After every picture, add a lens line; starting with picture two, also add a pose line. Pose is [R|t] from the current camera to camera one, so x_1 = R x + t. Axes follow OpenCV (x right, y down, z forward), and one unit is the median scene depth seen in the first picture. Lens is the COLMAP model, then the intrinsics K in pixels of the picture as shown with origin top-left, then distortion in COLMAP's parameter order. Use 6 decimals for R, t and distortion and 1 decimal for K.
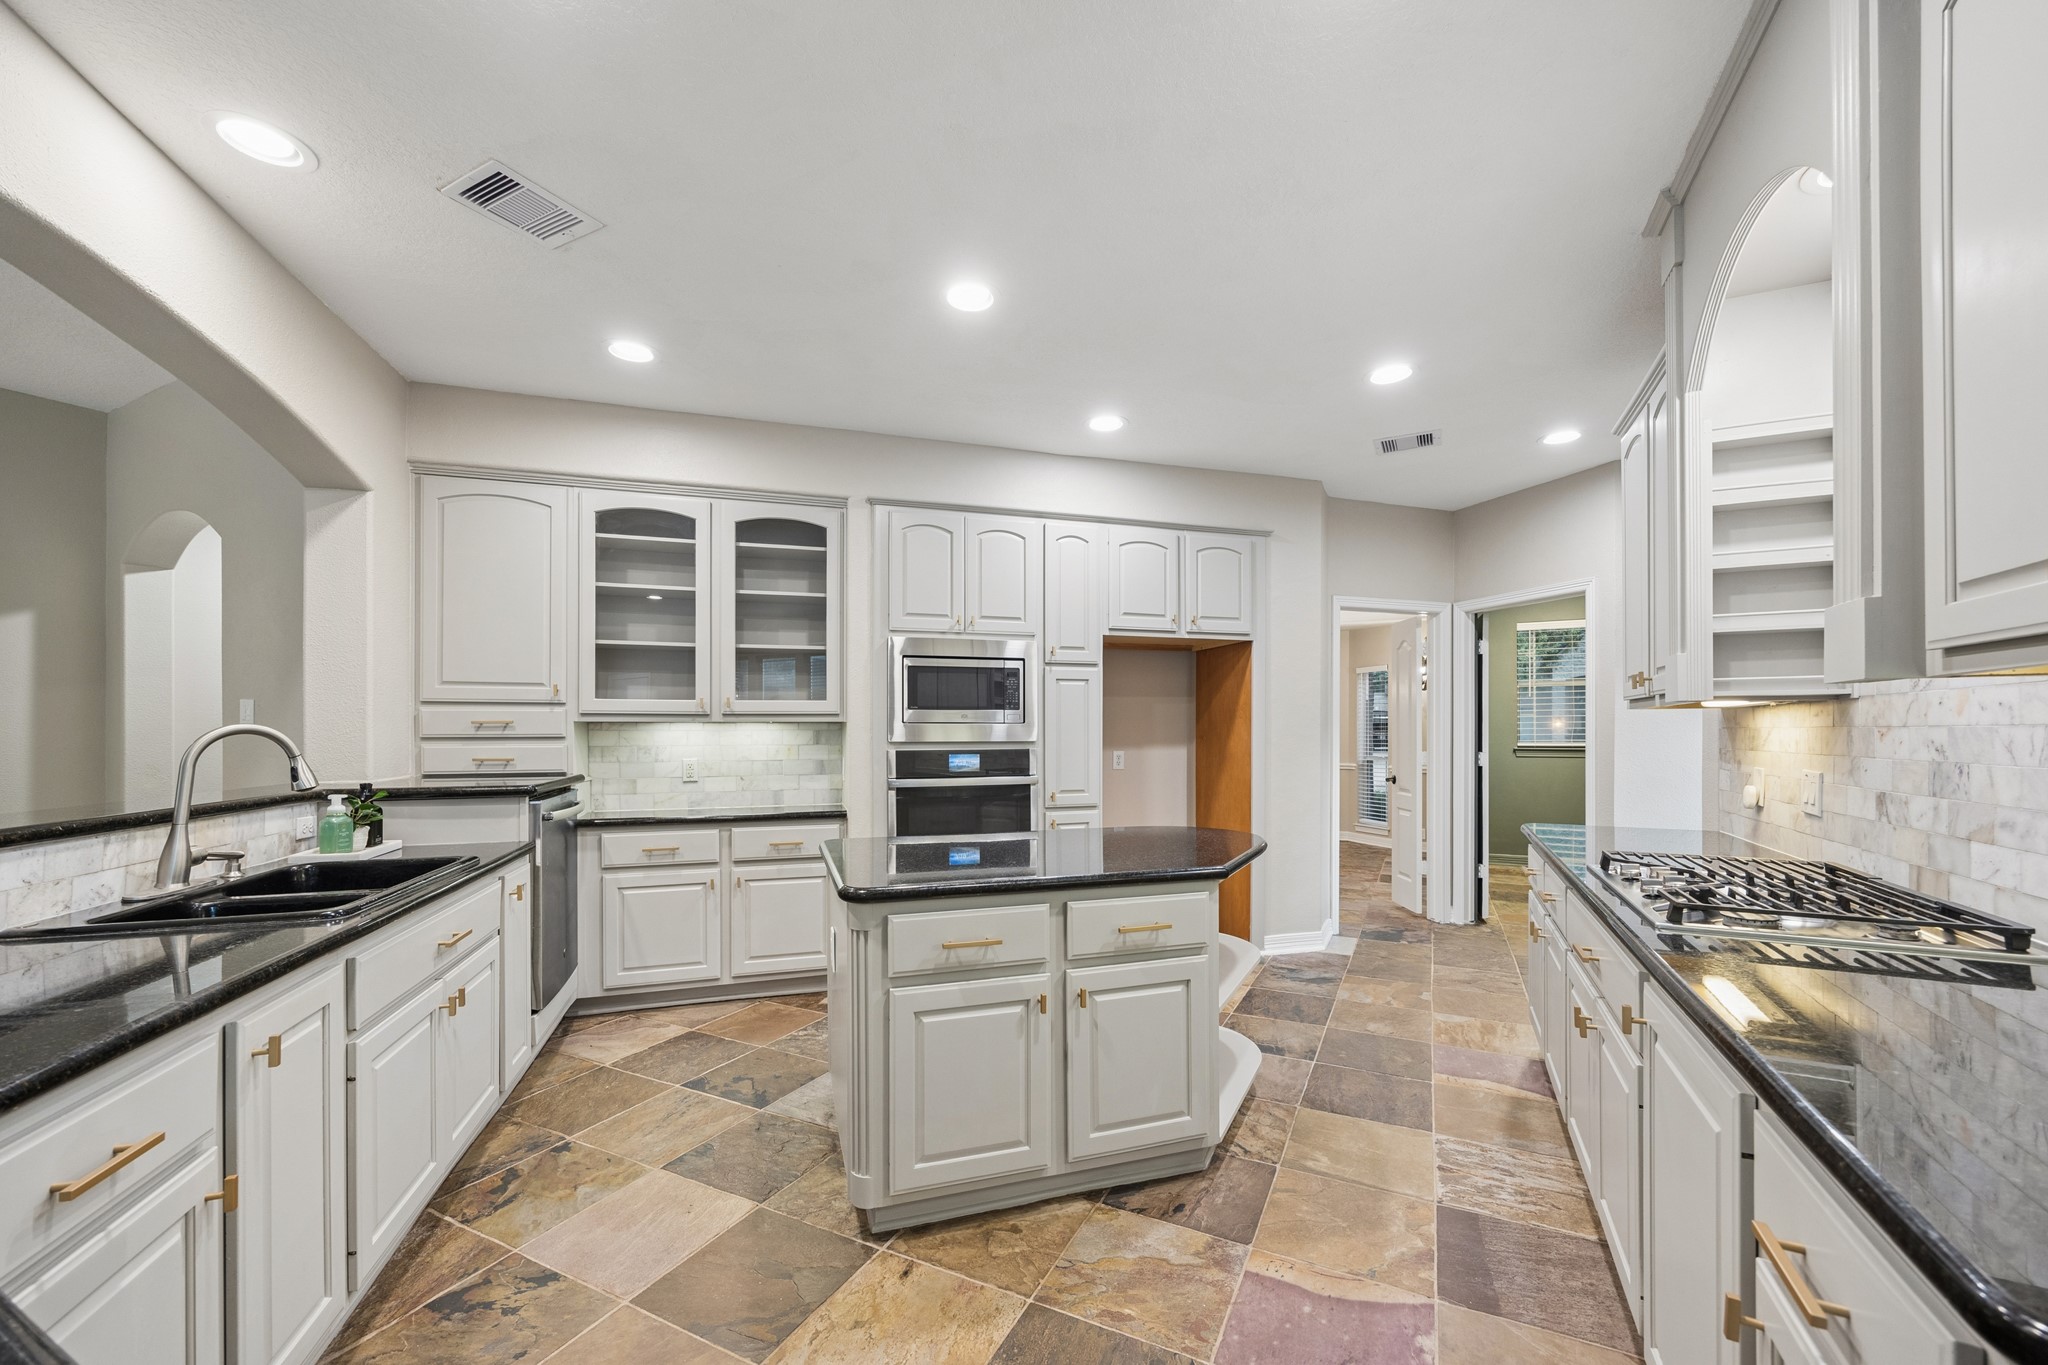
lens RADIAL K [[805.4, 0, 1020.9], [0, 805.4, 727.2], [0, 0, 1]] dist [0.000771, 0.000152]
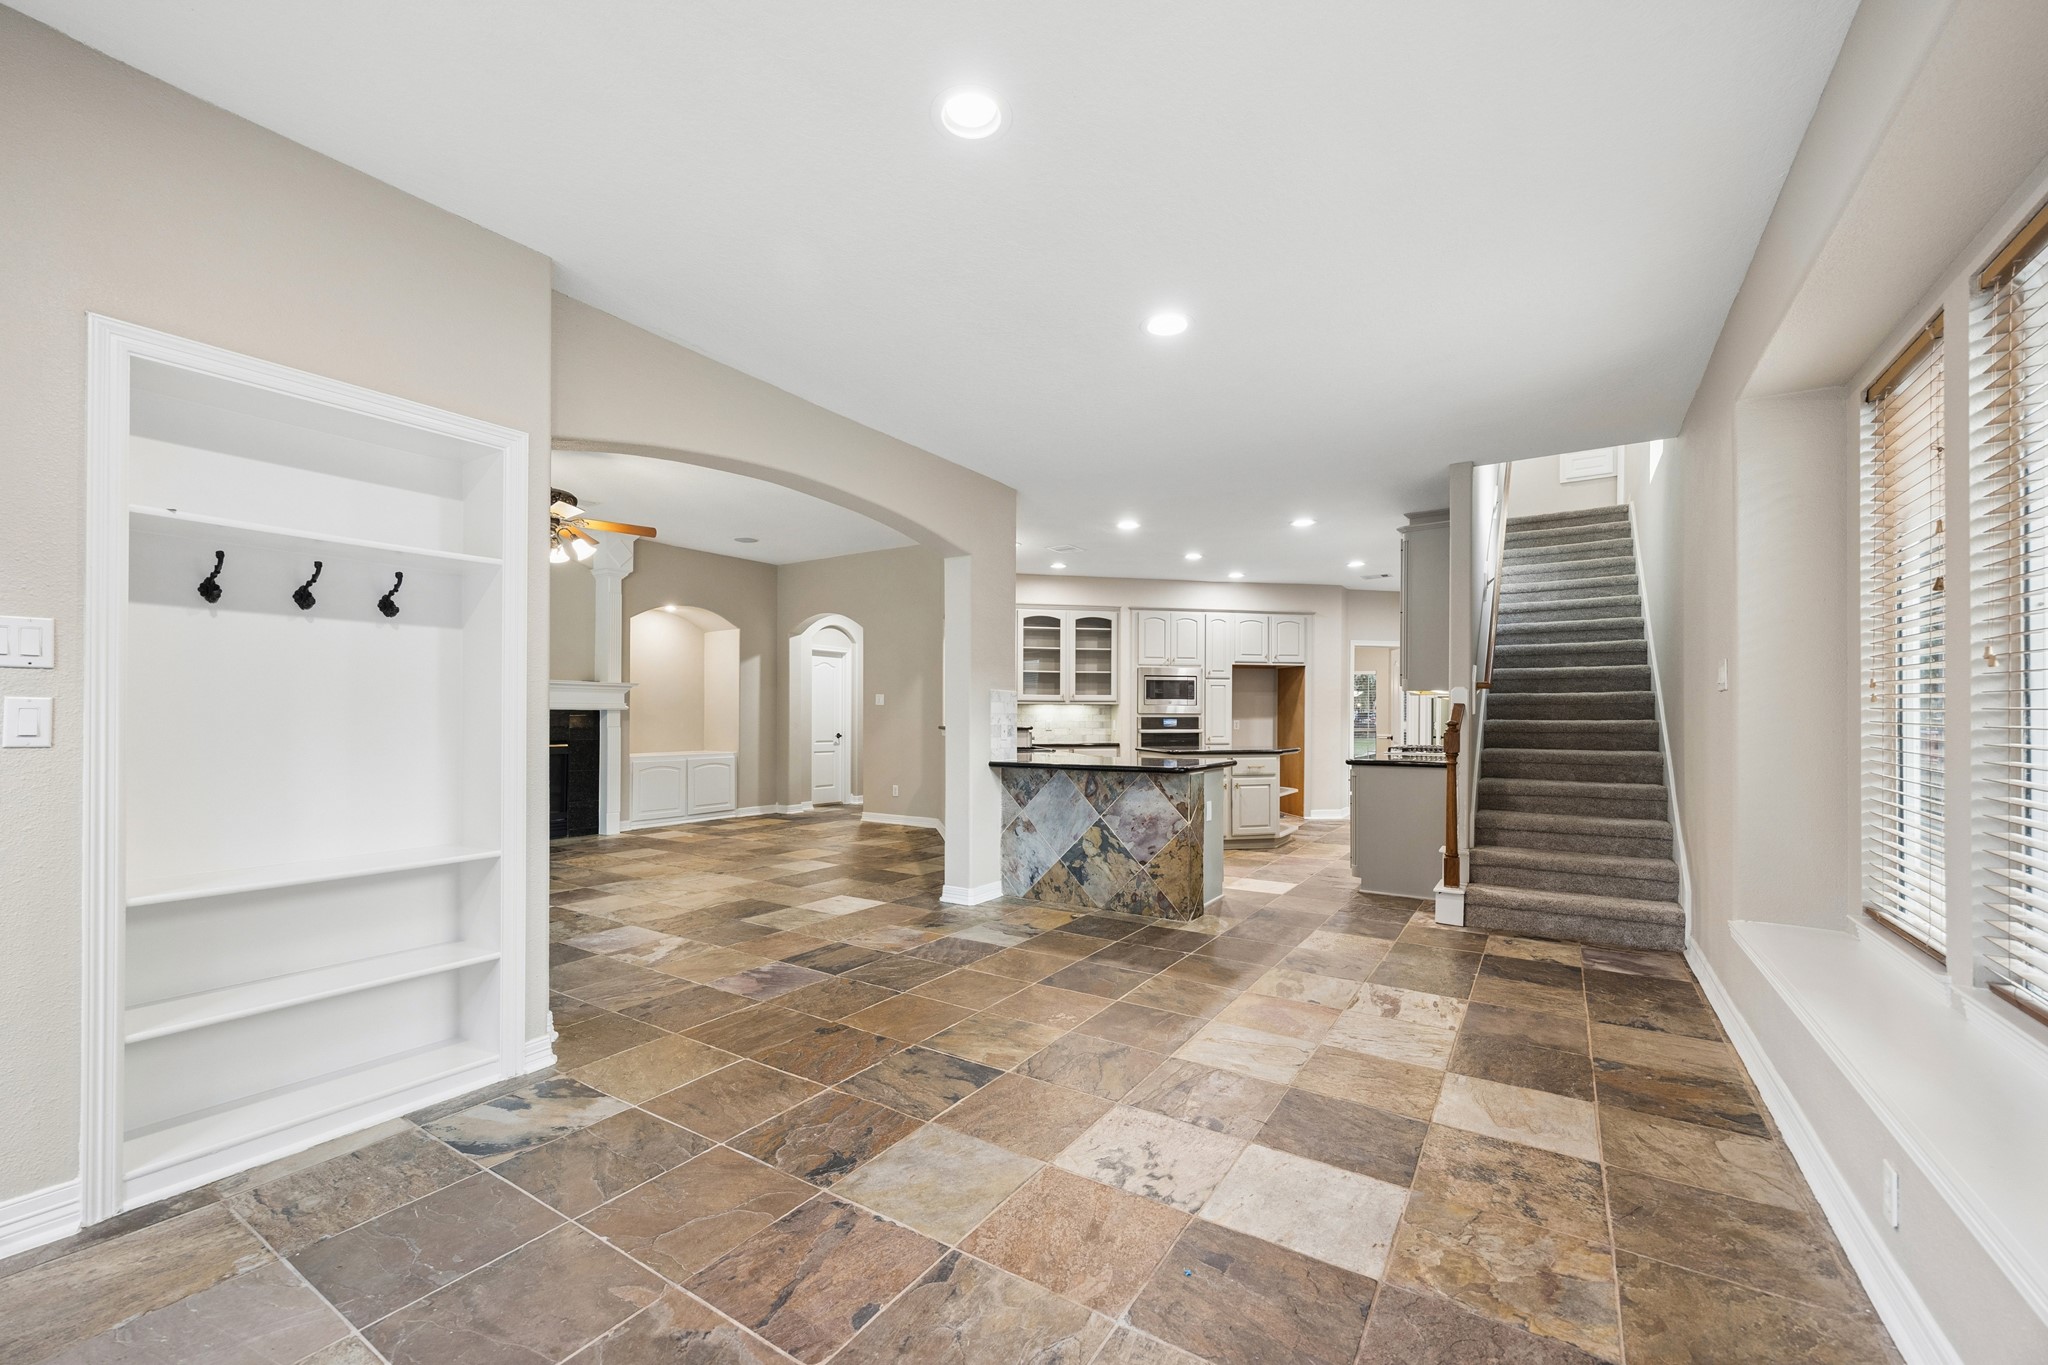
lens RADIAL K [[805.4, 0, 1020.9], [0, 805.4, 727.2], [0, 0, 1]] dist [0.000771, 0.000152]
pose [[0.994049, 0.005010, -0.108816, -0.244493], [-0.003103, 0.999839, 0.017679, 0.018572], [0.108887, -0.017236, 0.993905, -1.307309]]
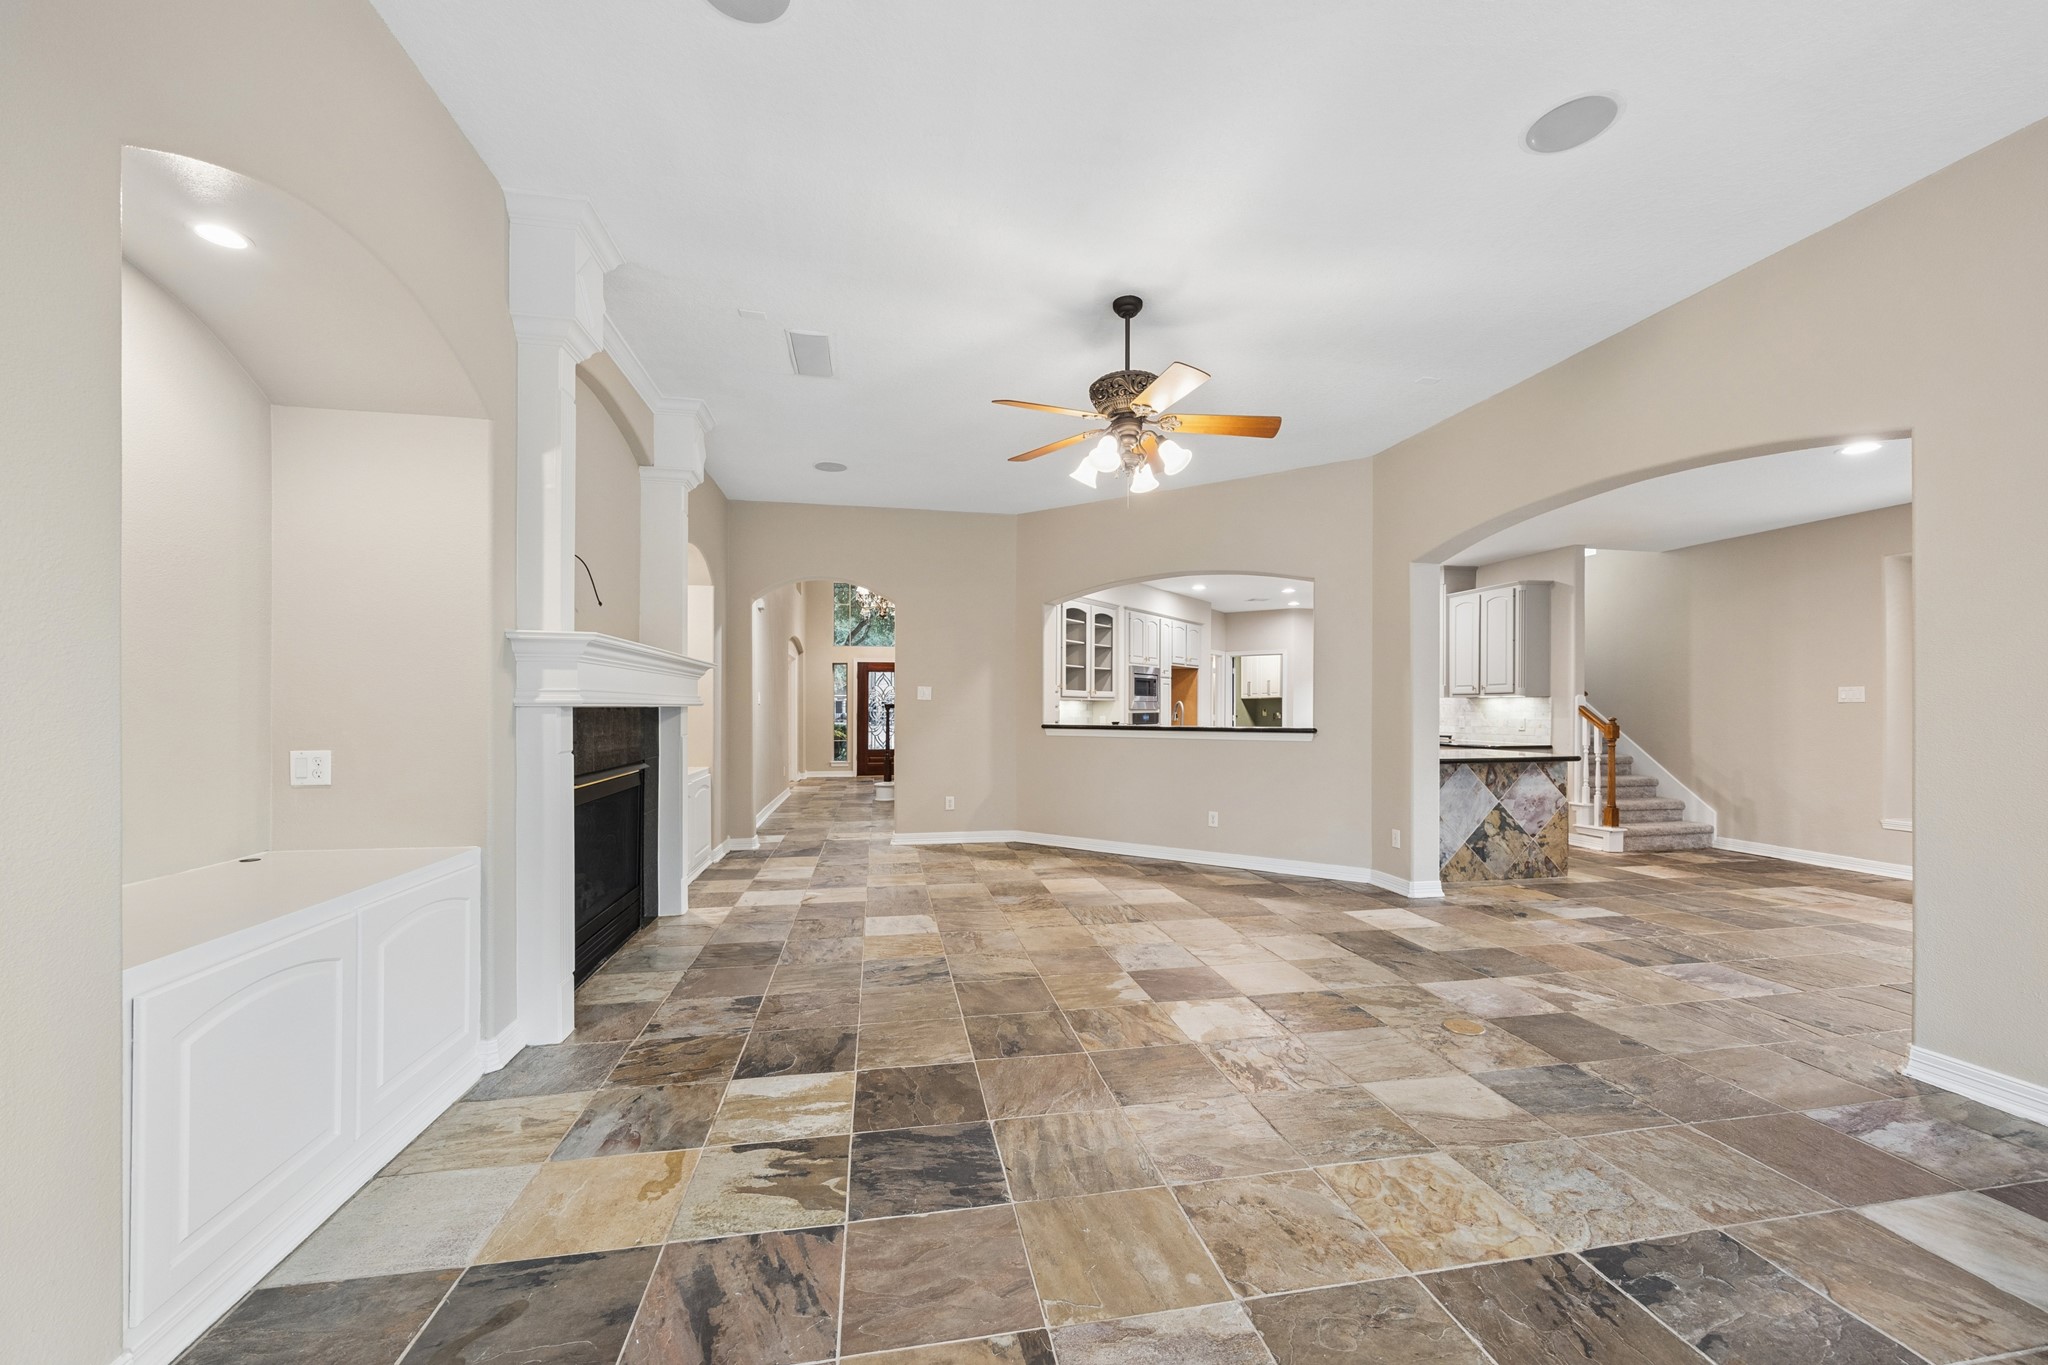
lens RADIAL K [[792.5, 0, 1019.6], [0, 792.5, 705.5], [0, 0, 1]] dist [-0.000573, 0.000048]
pose [[0.792072, 0.004242, 0.610413, -1.848107], [-0.006143, 0.999981, 0.001021, 0.007460], [-0.610397, -0.004558, 0.792083, -0.662315]]
